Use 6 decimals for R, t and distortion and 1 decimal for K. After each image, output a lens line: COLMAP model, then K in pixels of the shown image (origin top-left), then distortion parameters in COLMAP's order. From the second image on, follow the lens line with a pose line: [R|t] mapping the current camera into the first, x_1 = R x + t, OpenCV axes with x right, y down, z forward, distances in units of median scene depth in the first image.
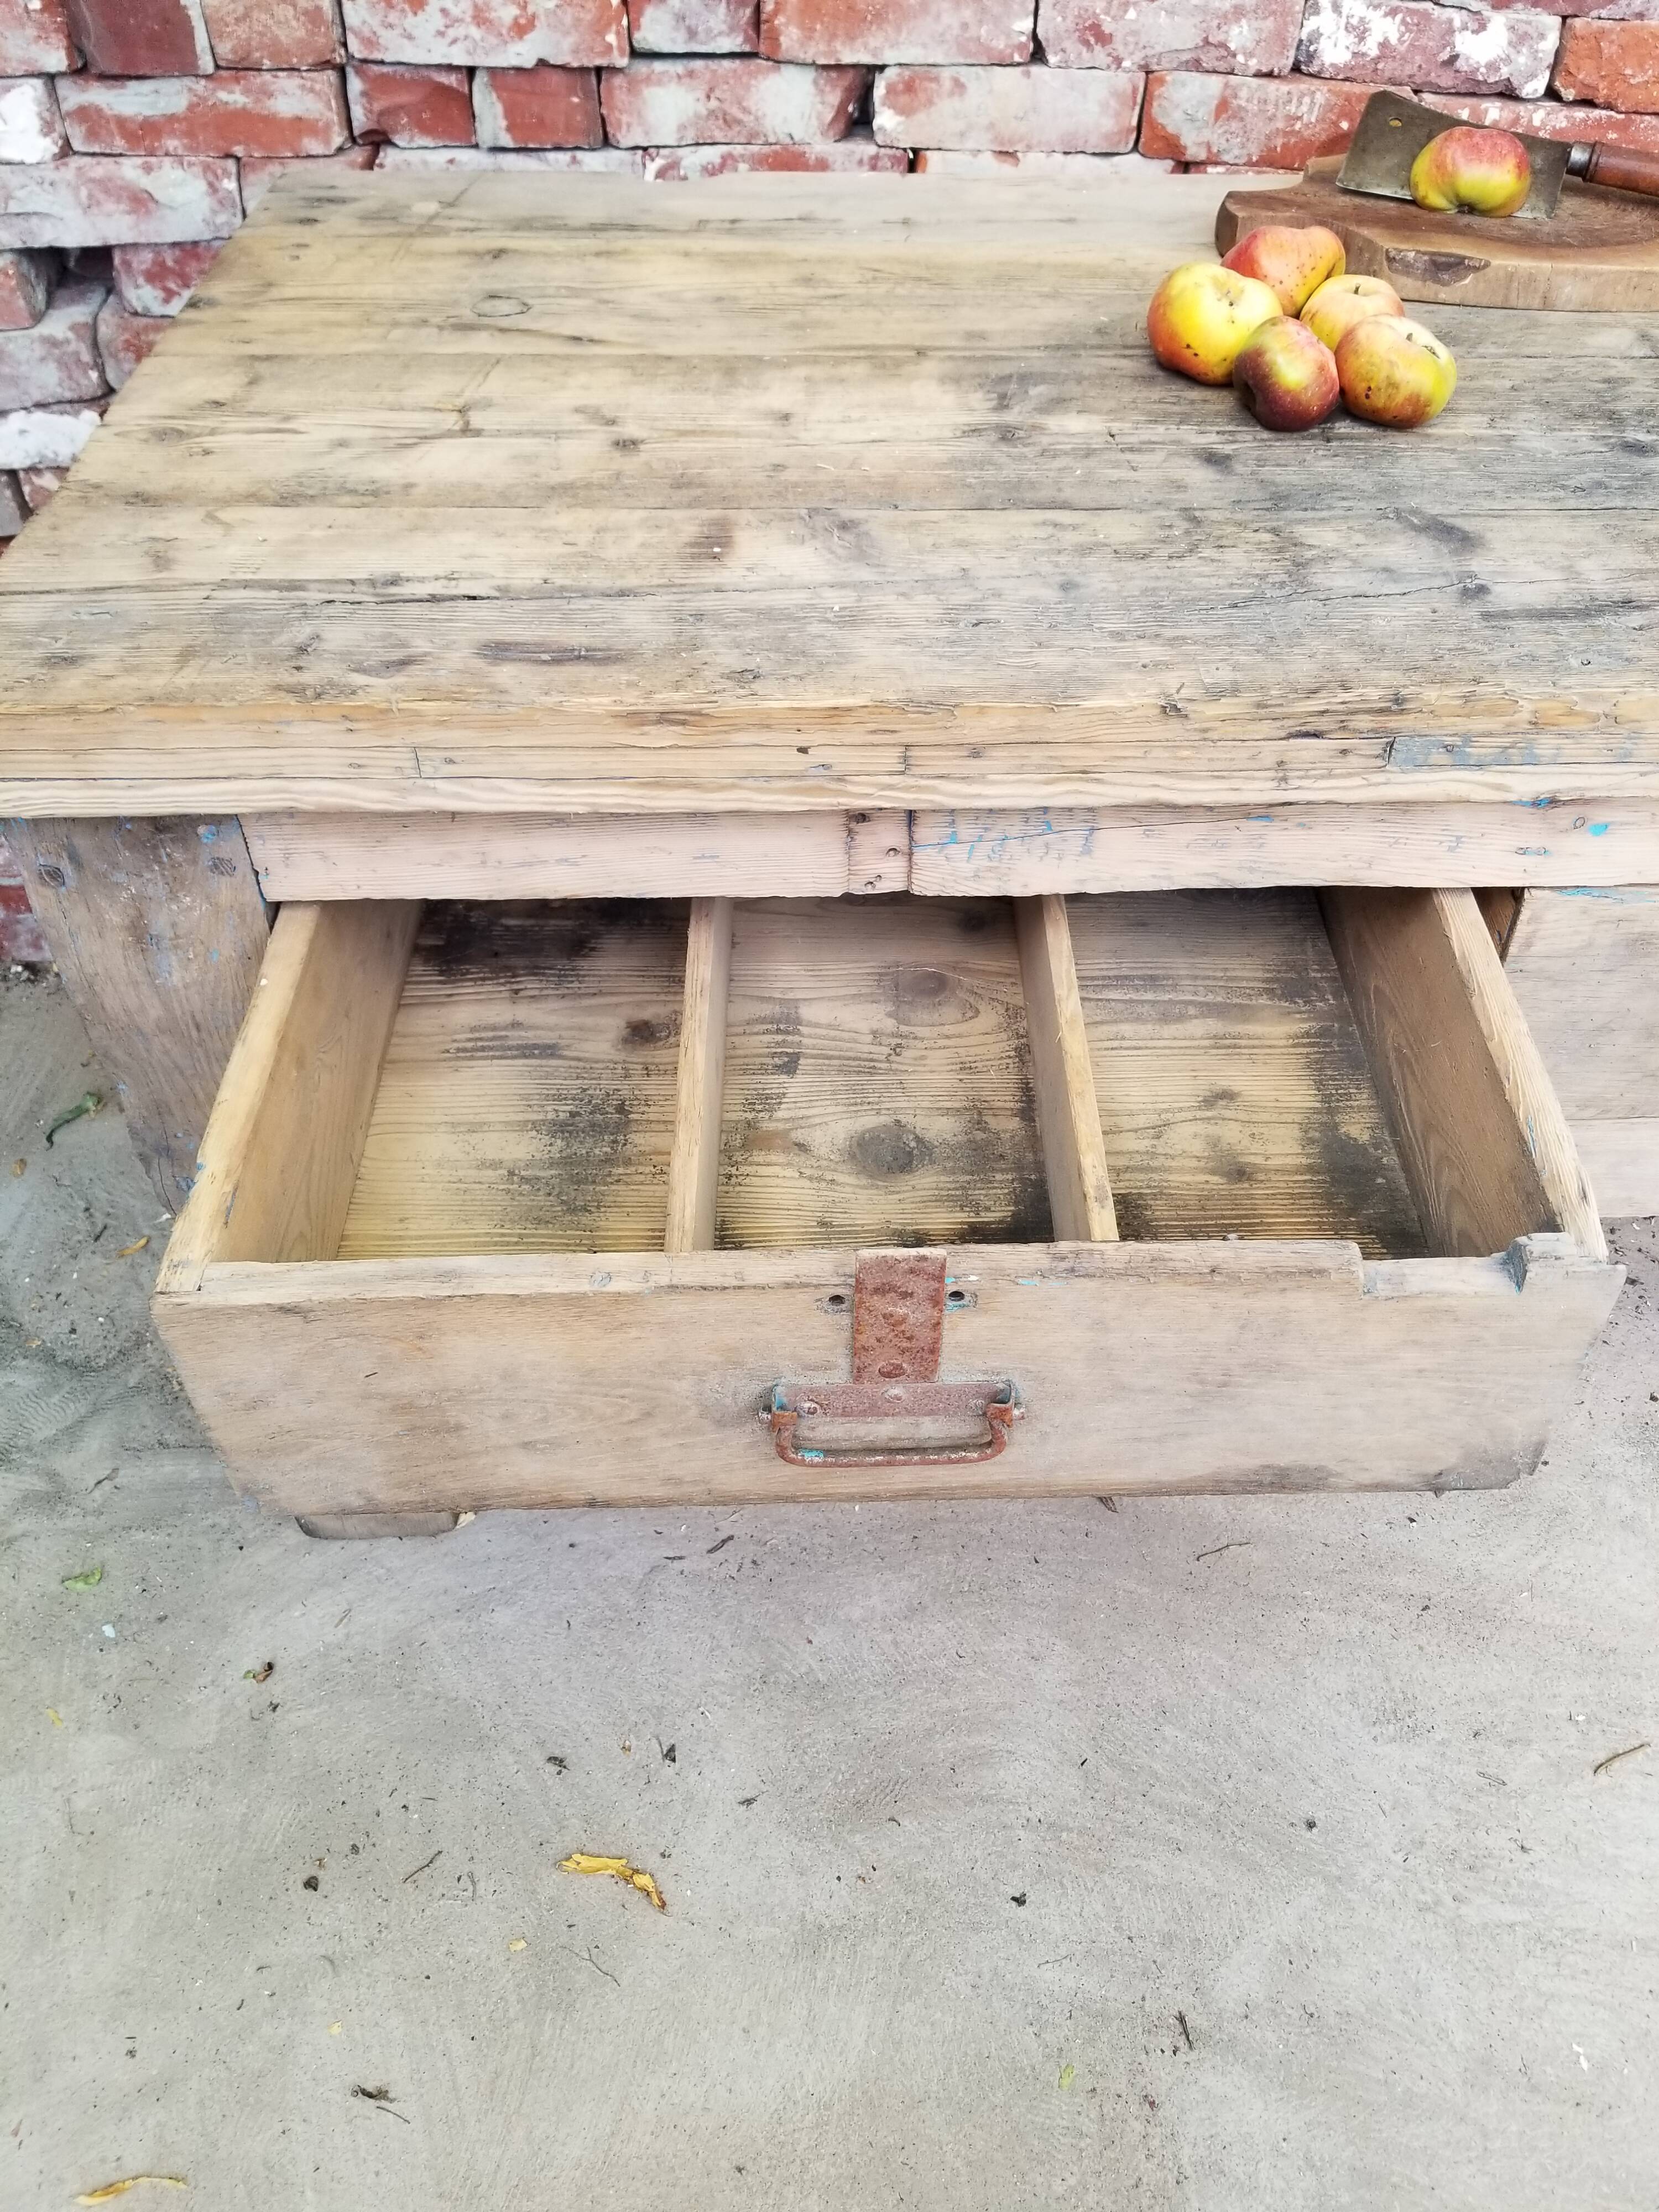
lens RADIAL K [[1747.4, 0, 878.2], [0, 1747.4, 1069.4], [0, 0, 1]] dist [0.034717, -0.071433]
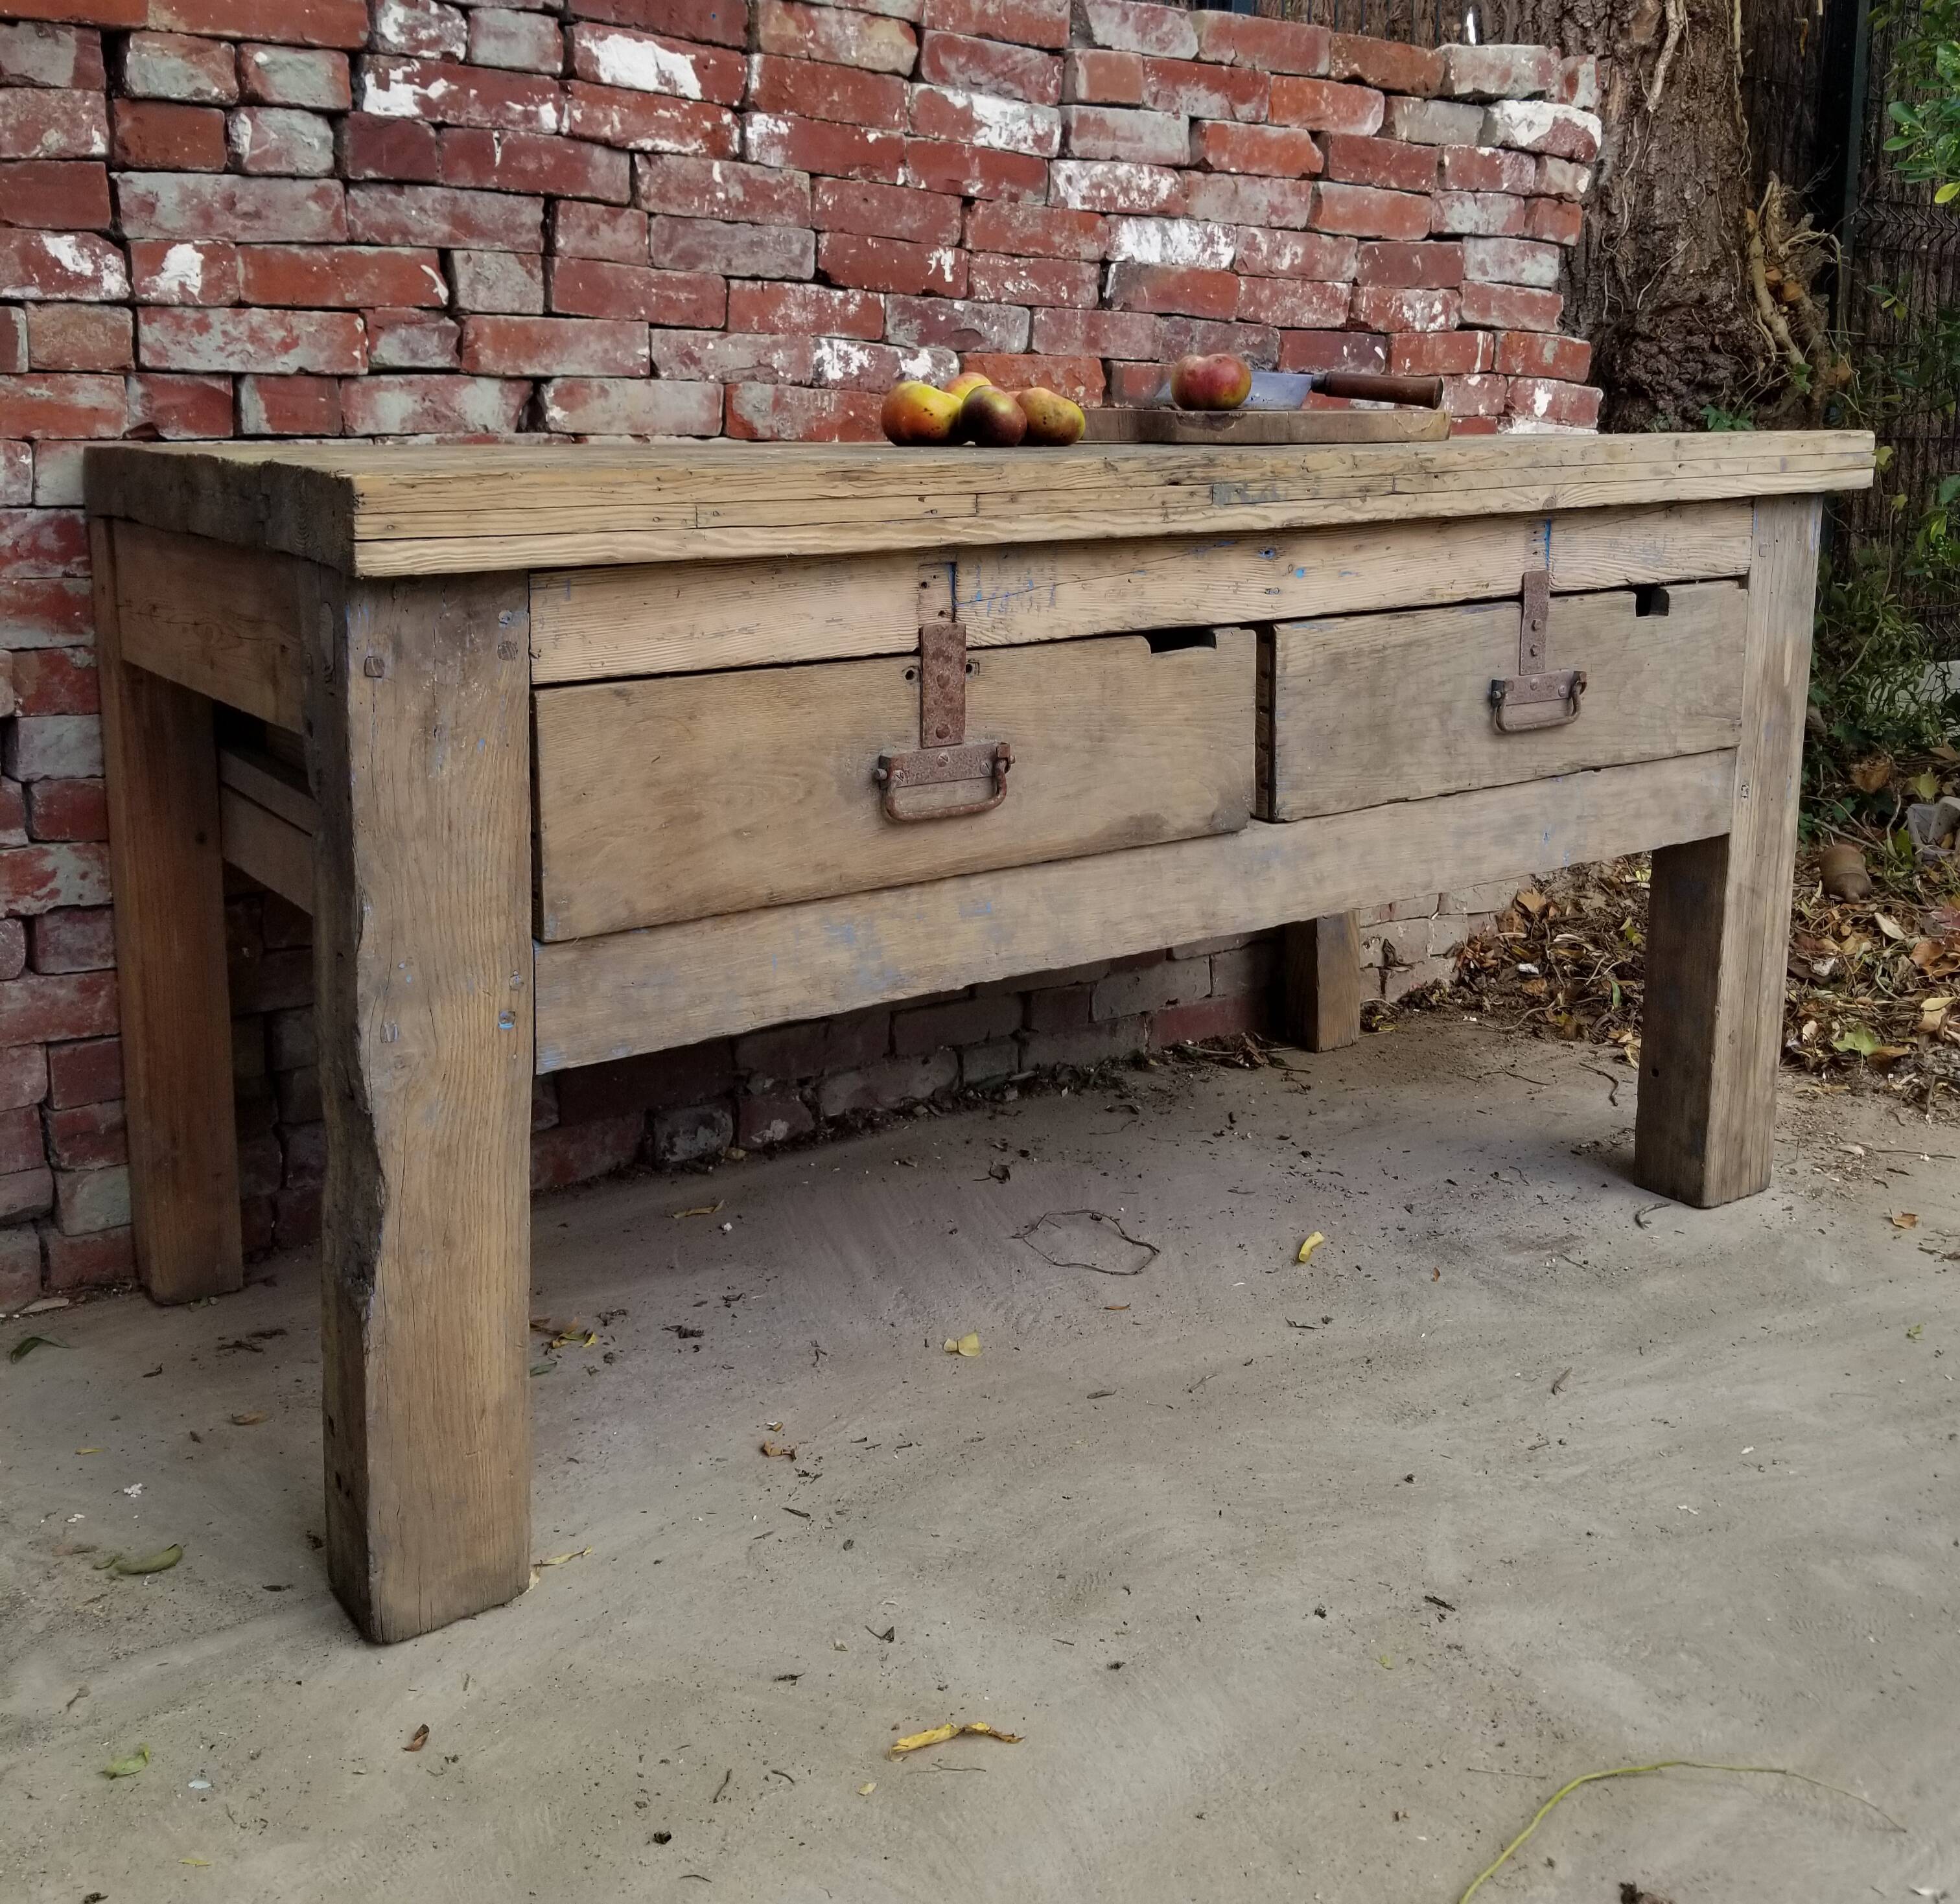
lens RADIAL K [[2038.8, 0, 984.3], [0, 2038.8, 711.6], [0, 0, 1]] dist [0.057935, 0.000000]
pose [[0.833033, -0.091998, 0.545520, -0.621377], [0.386461, 0.802356, -0.454833, 0.503542], [-0.395857, 0.589713, 0.703943, -0.108311]]
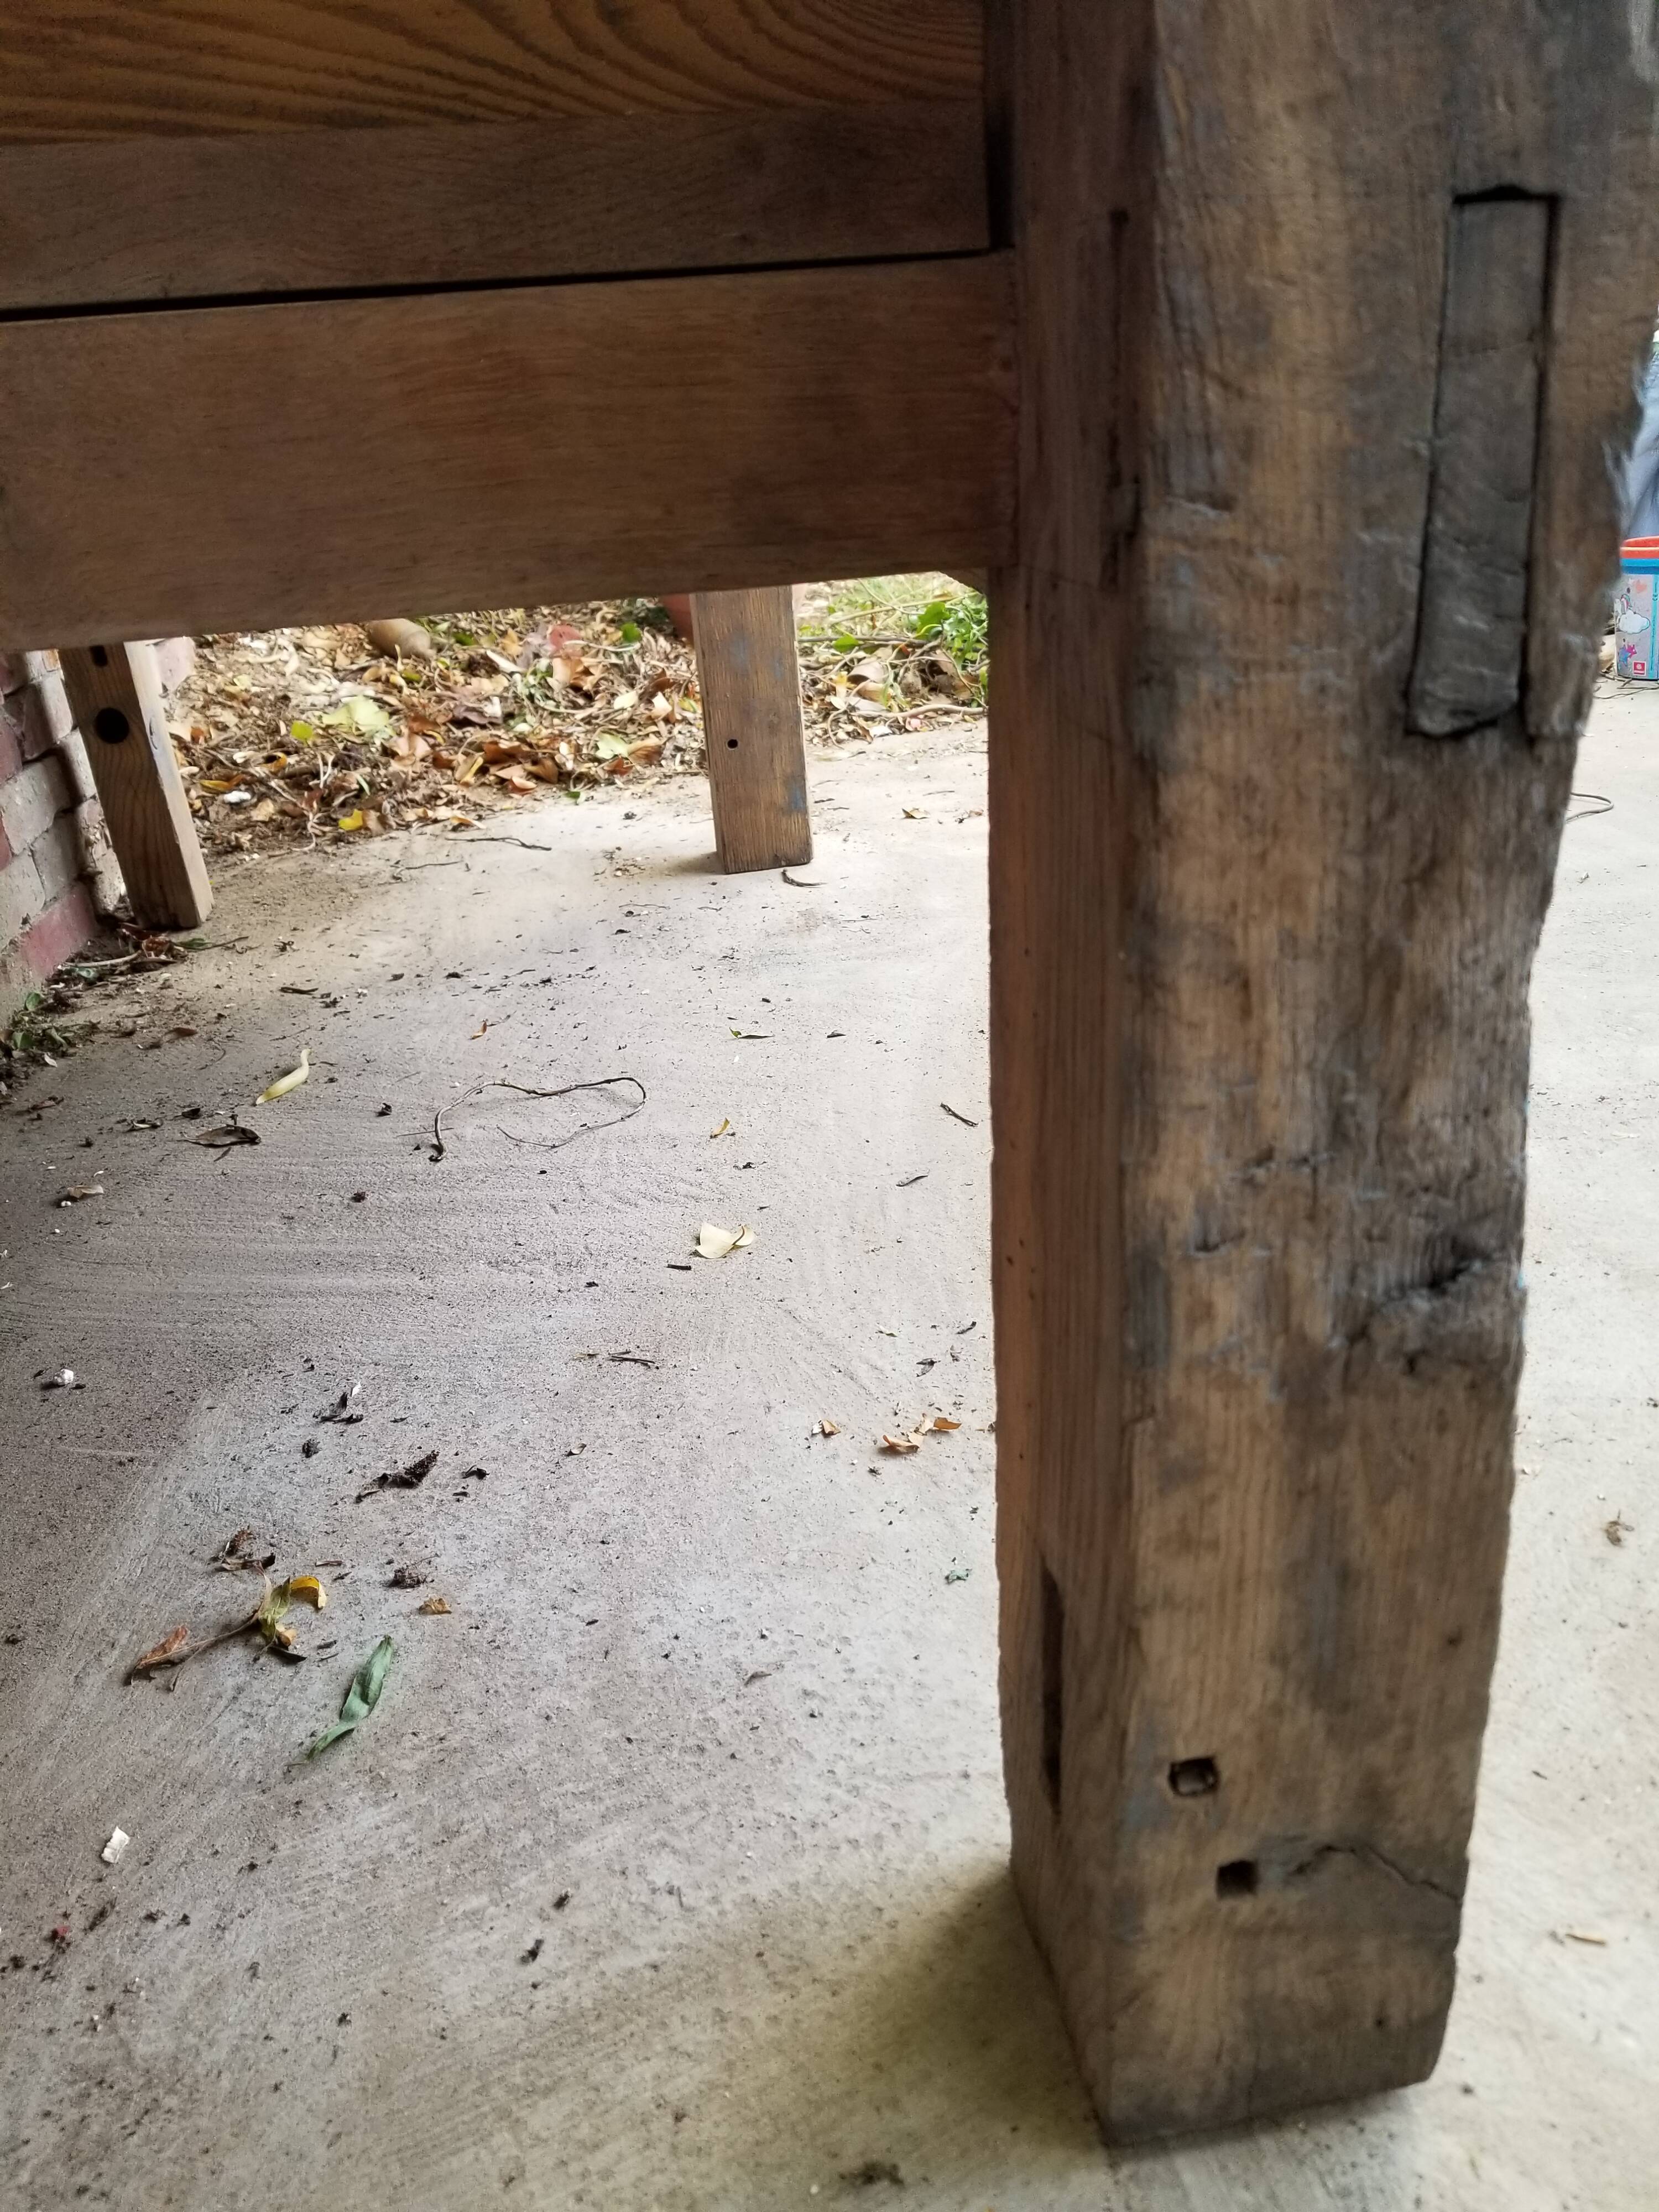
lens RADIAL K [[1747.4, 0, 868.5], [0, 1747.4, 1063.9], [0, 0, 1]] dist [0.034717, -0.071433]
pose [[-0.137208, -0.377196, 0.915913, -0.590458], [0.736390, 0.579591, 0.349004, -0.066370], [-0.662498, 0.722355, 0.198239, 0.905609]]
